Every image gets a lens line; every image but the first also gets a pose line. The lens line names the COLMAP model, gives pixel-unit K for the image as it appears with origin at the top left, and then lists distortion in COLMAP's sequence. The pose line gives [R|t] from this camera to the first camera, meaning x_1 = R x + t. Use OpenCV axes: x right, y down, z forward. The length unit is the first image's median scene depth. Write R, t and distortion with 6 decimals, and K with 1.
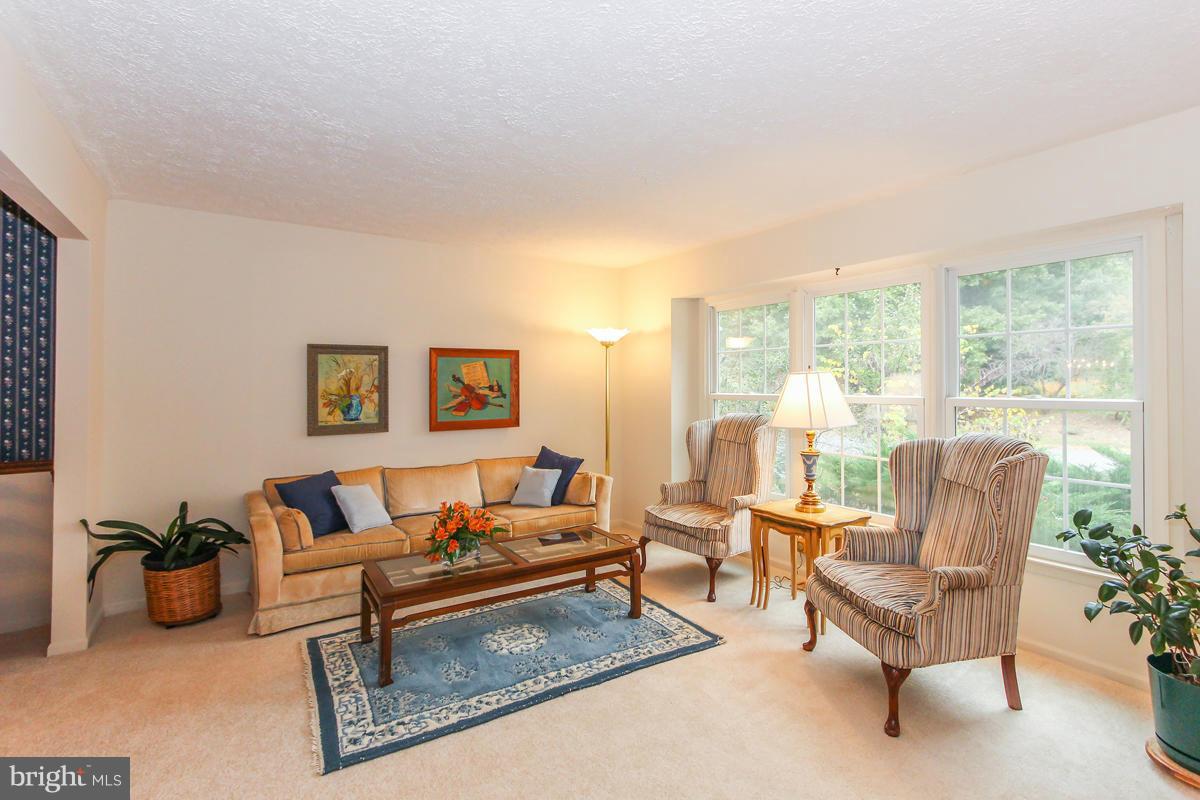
lens RADIAL K [[578.5, 0, 632.5], [0, 578.5, 386.3], [0, 0, 1]] dist [0.000936, 0.000082]
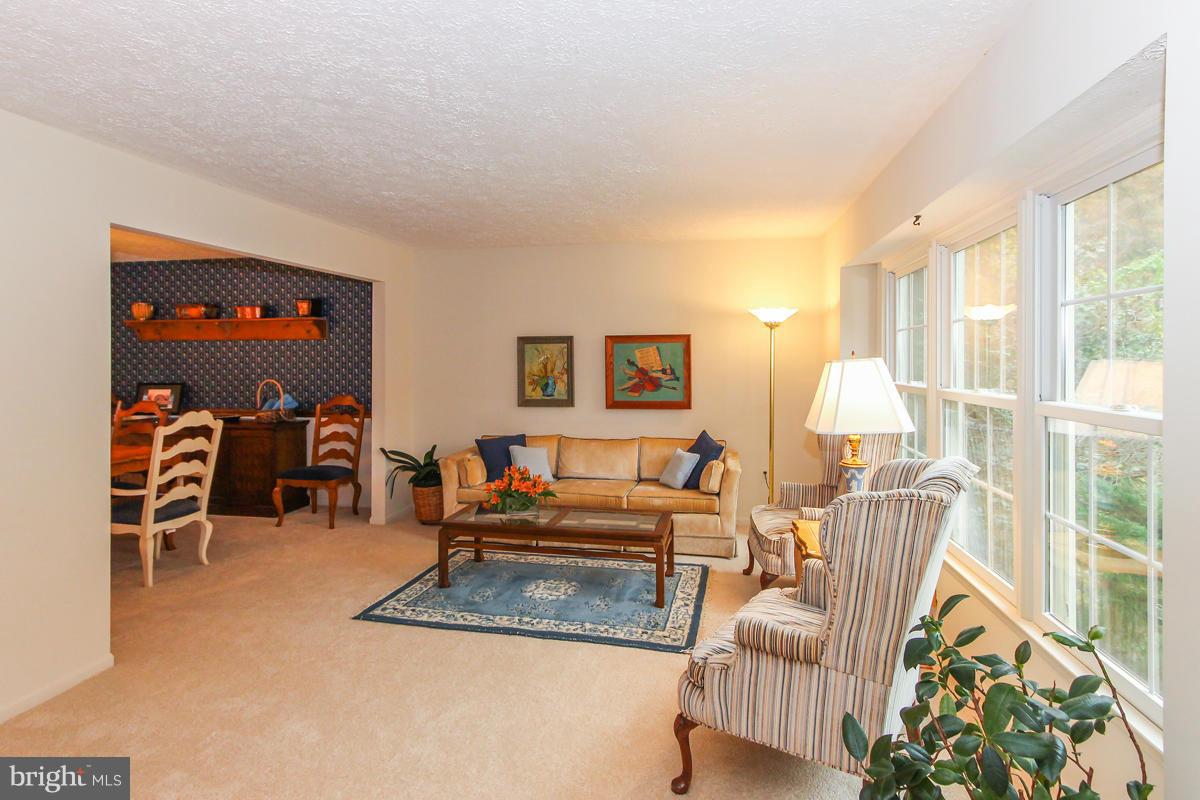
lens RADIAL K [[612.7, 0, 602.4], [0, 612.7, 368.1], [0, 0, 1]] dist [0.000651, 0.000360]
pose [[0.693652, 0.011068, -0.720225, 0.579916], [-0.002285, 0.999911, 0.013165, -0.020839], [0.720306, -0.007486, 0.693616, 0.167403]]
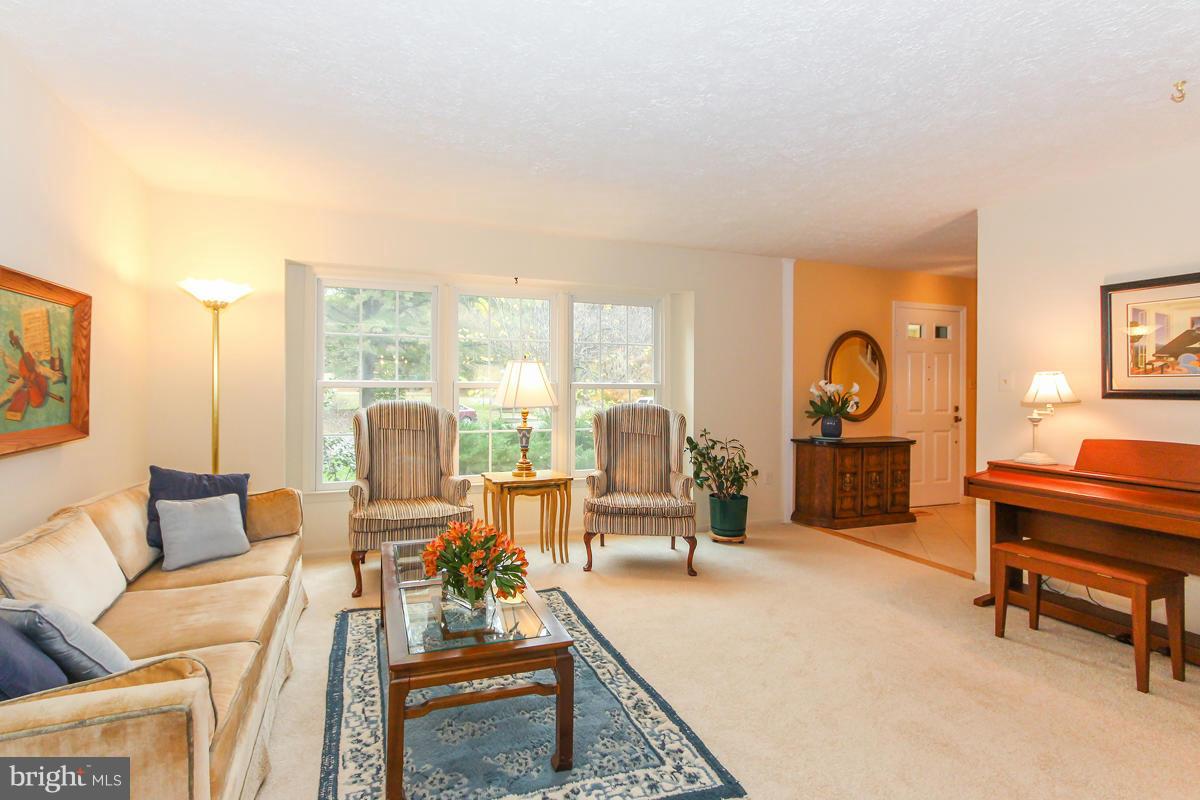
lens RADIAL K [[568.1, 0, 578.2], [0, 568.1, 385.8], [0, 0, 1]] dist [0.000272, -0.000149]
pose [[0.244444, 0.003030, 0.969659, -0.725604], [-0.005658, 0.999983, -0.001698, 0.024528], [-0.969647, -0.005071, 0.244457, 0.527538]]
